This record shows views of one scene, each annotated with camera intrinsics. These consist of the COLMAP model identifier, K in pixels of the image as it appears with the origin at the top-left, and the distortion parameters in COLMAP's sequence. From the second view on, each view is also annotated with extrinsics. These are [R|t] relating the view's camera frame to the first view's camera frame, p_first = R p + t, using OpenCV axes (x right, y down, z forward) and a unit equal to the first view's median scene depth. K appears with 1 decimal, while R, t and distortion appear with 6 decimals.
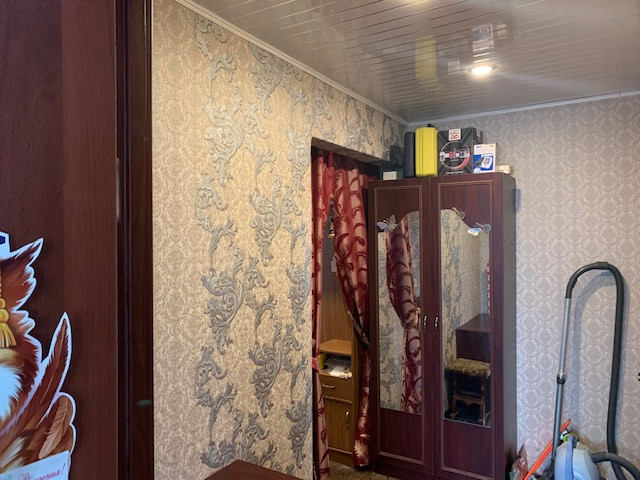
lens RADIAL K [[484.8, 0, 318.1], [0, 484.8, 238.3], [0, 0, 1]] dist [0.055631, -0.075579]
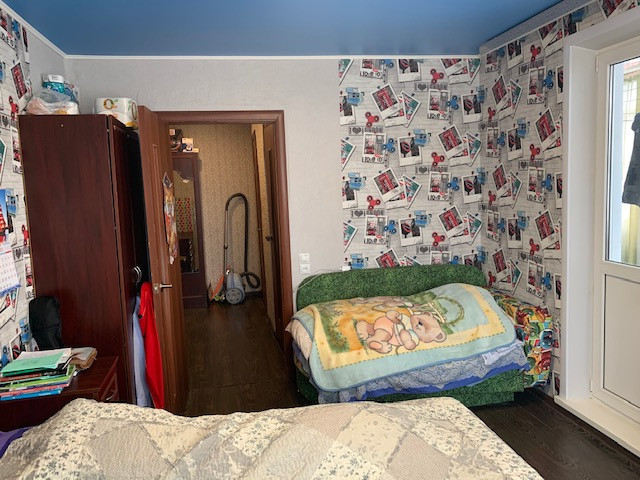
lens RADIAL K [[484.8, 0, 318.8], [0, 484.8, 236.5], [0, 0, 1]] dist [0.055631, -0.075579]
pose [[0.756612, -0.091557, 0.647422, -0.607469], [0.028472, 0.993822, 0.107271, 0.014879], [-0.653244, -0.062729, 0.754545, -0.940683]]
